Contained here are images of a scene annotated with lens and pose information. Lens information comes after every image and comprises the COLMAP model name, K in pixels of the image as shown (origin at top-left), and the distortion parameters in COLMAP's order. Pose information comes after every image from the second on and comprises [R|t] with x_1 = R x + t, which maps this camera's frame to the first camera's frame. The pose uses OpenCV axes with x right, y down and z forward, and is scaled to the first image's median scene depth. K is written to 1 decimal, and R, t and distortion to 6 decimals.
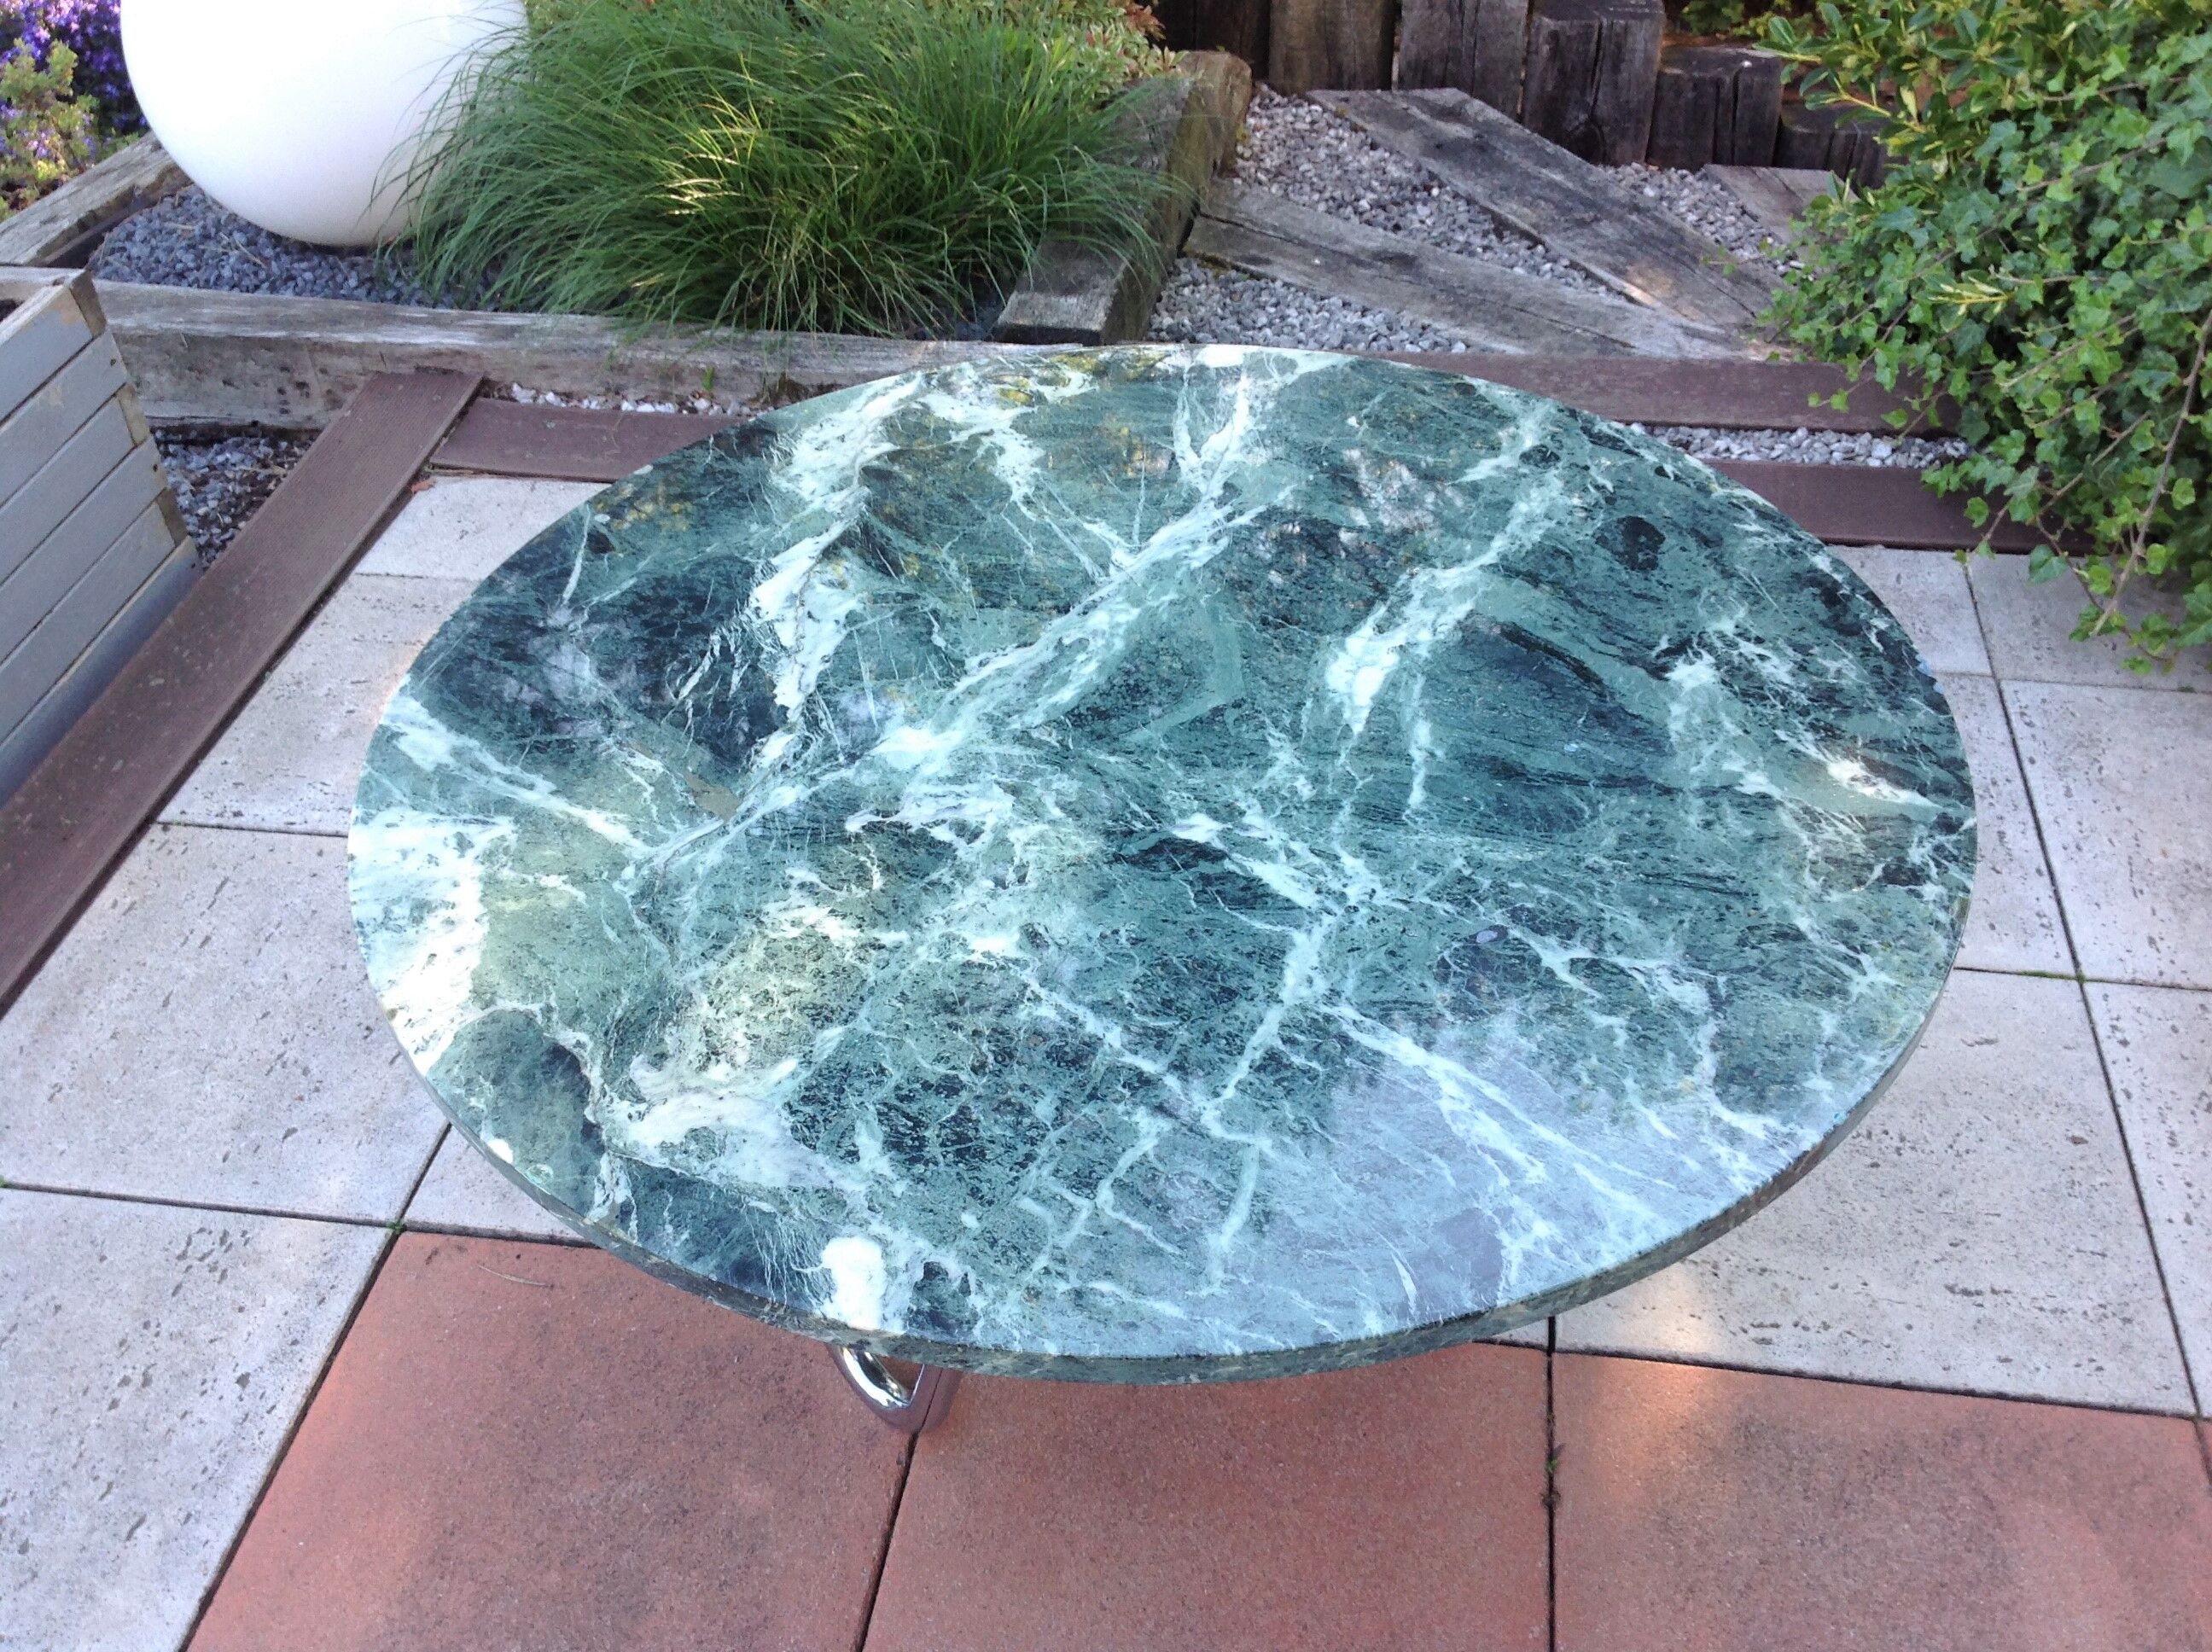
lens RADIAL K [[2070.6, 0, 1104.3], [0, 2070.6, 828.5], [0, 0, 1]] dist [0.136999, -0.306354]
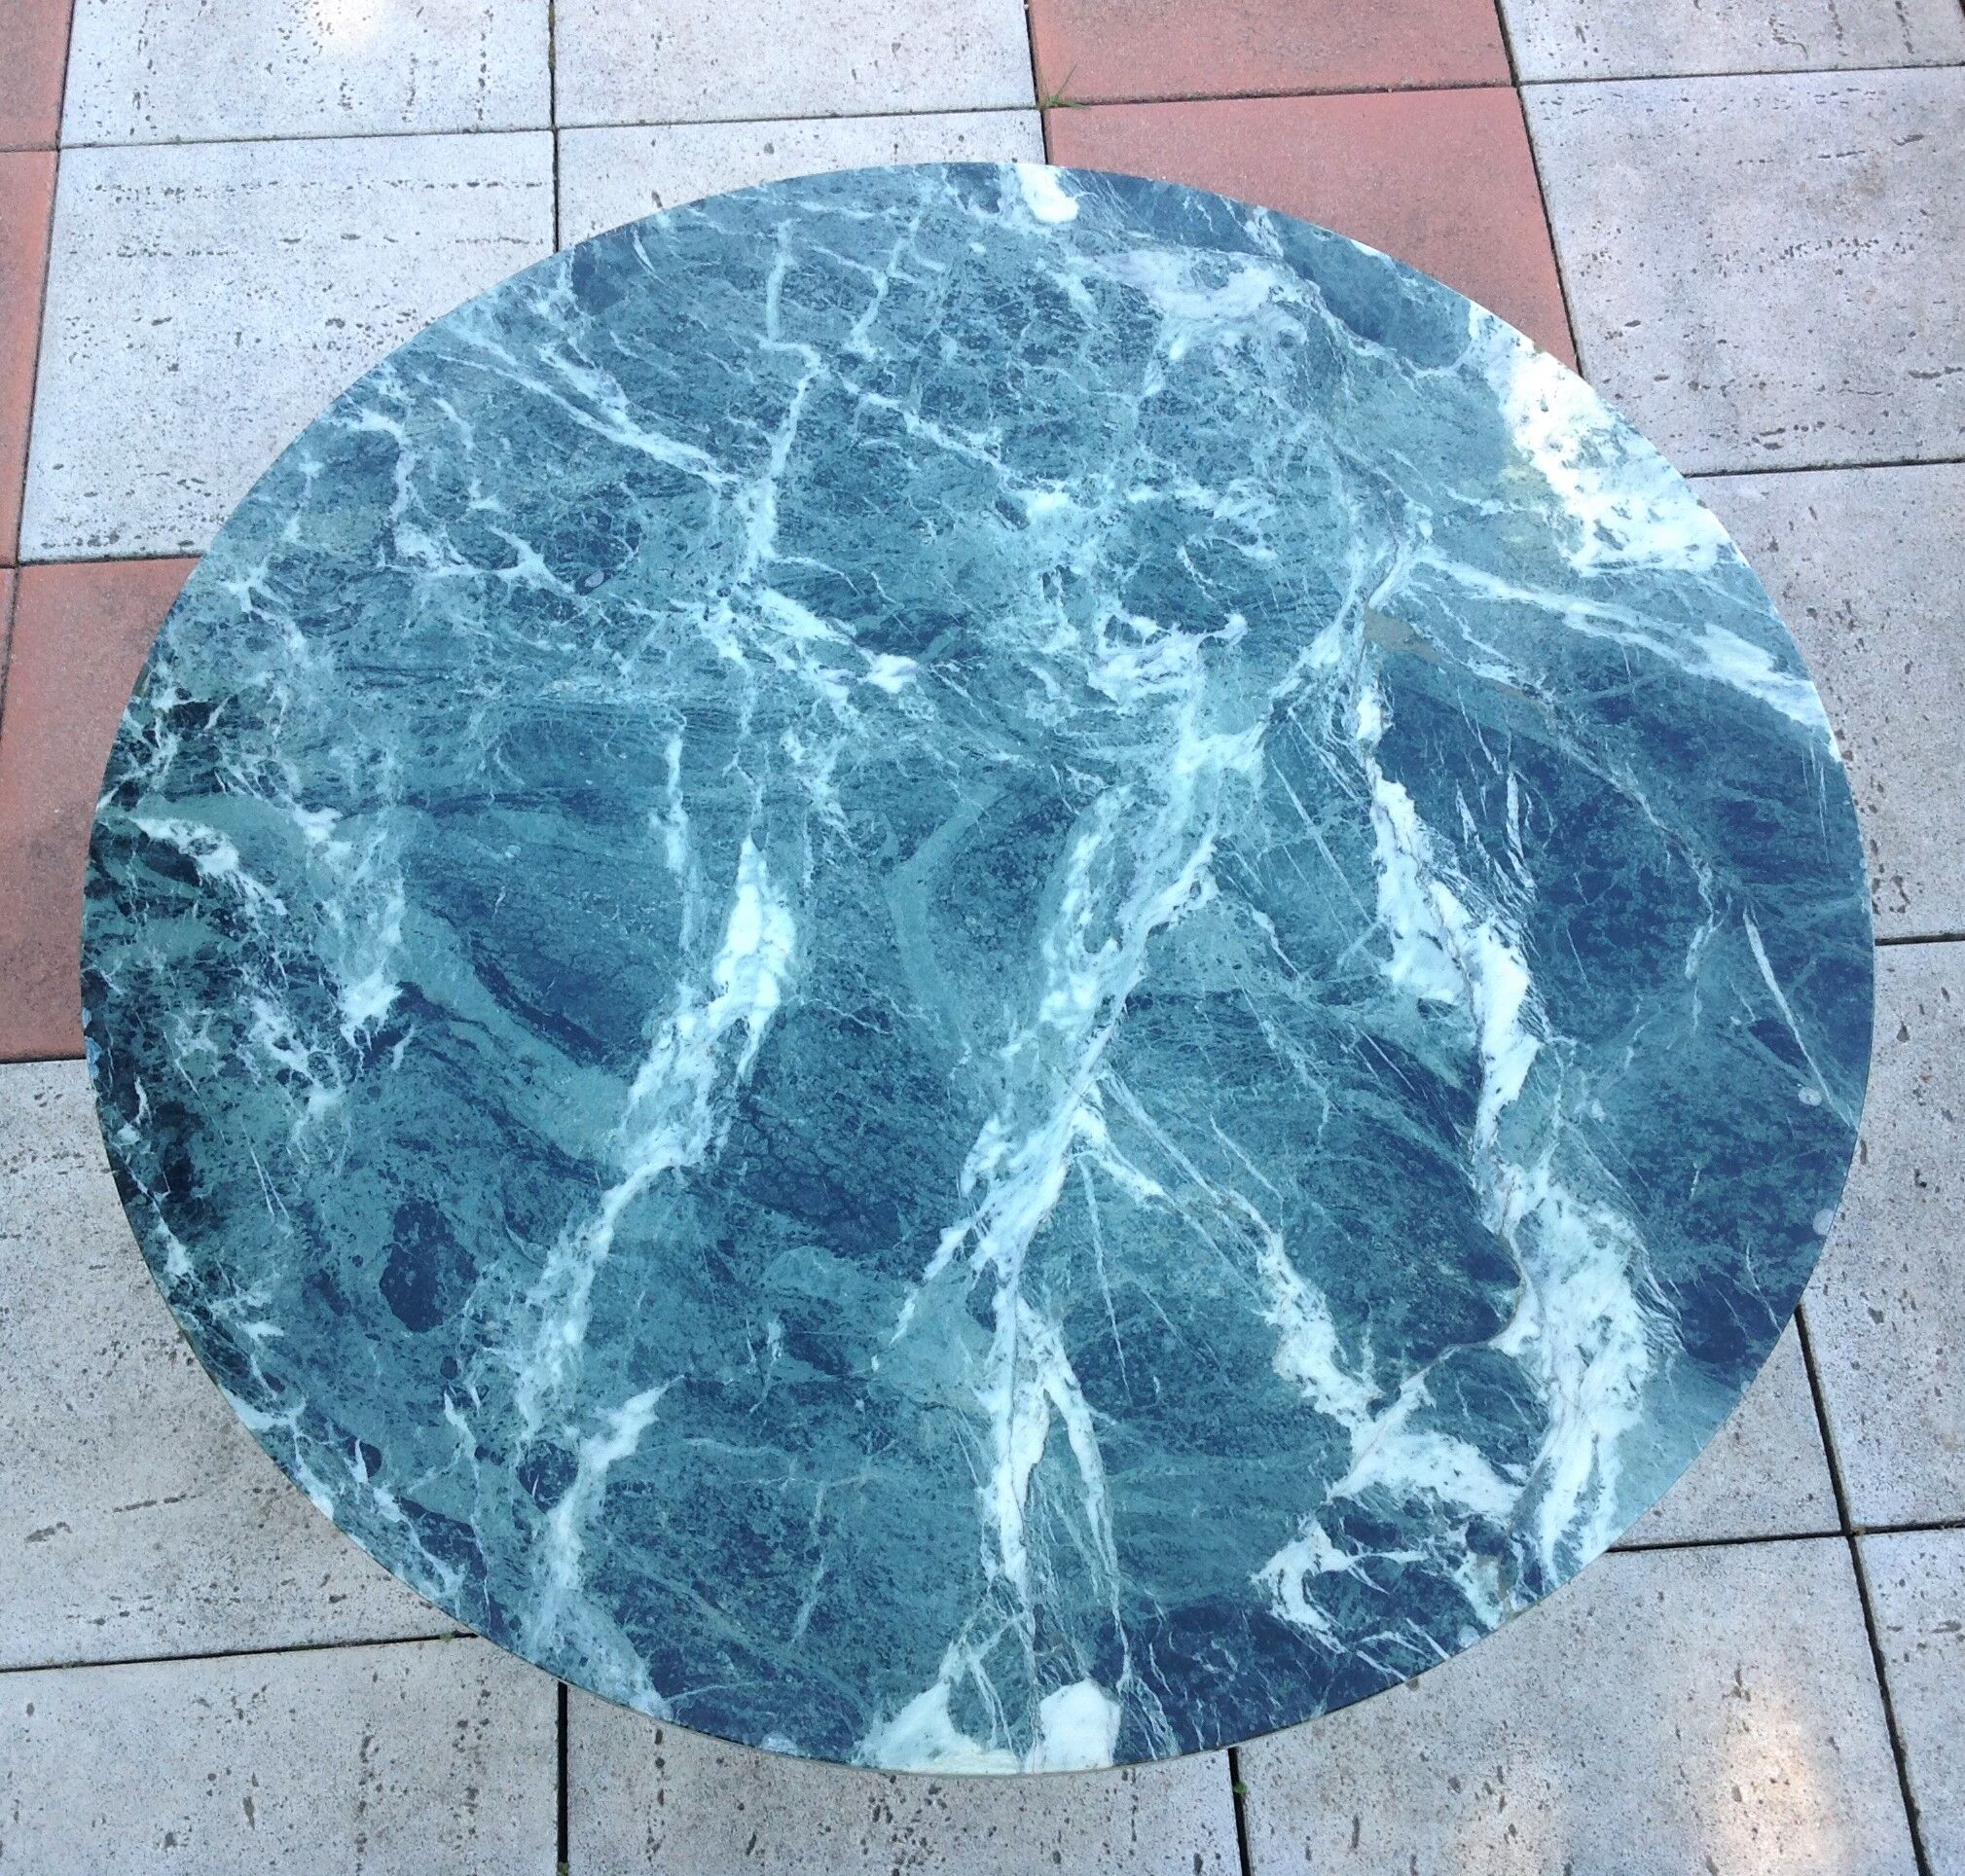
lens RADIAL K [[2381.3, 0, 992.7], [0, 2381.3, 943.2], [0, 0, 1]] dist [0.115609, -0.152050]
pose [[-0.971996, 0.218585, -0.086275, 0.122386], [-0.143109, -0.259393, 0.955110, -1.103580], [0.186394, 0.940710, 0.283411, 0.800758]]
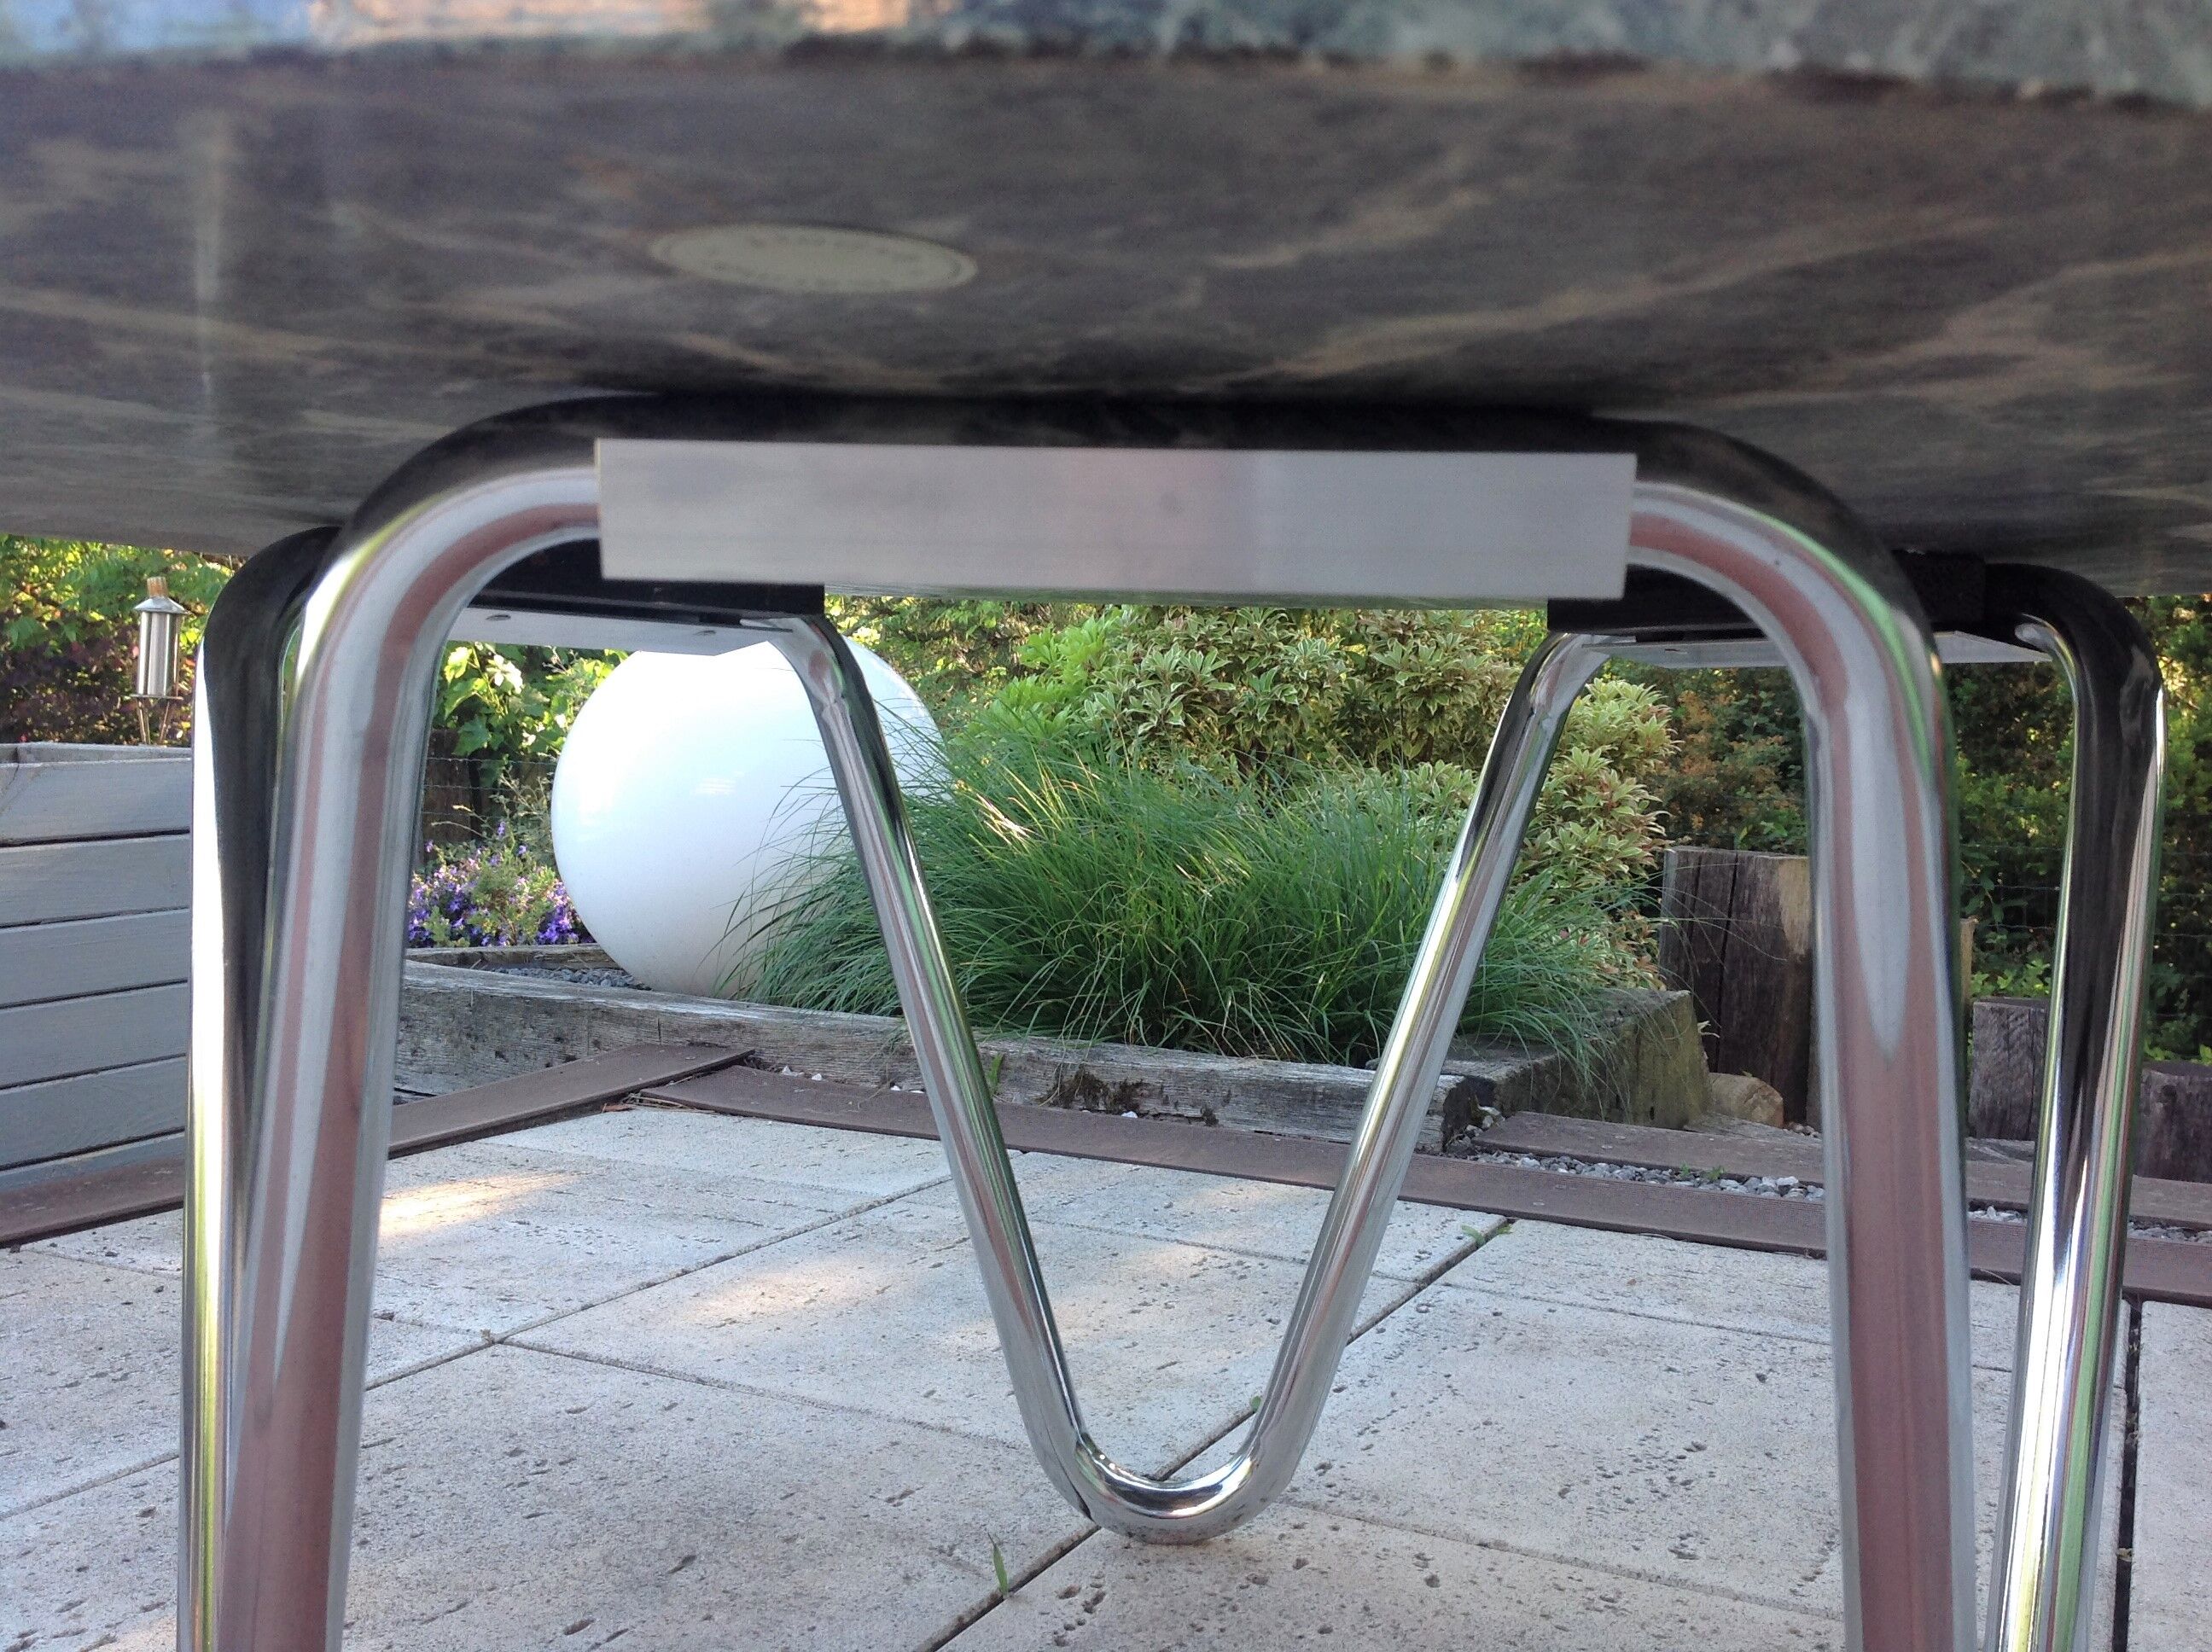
lens RADIAL K [[2080.3, 0, 1106.0], [0, 2080.3, 826.0], [0, 0, 1]] dist [0.106372, -0.220531]
pose [[0.950802, 0.075815, -0.300380, 0.182538], [-0.240420, 0.792070, -0.561091, 0.322863], [0.195383, 0.605704, 0.771329, 0.698596]]
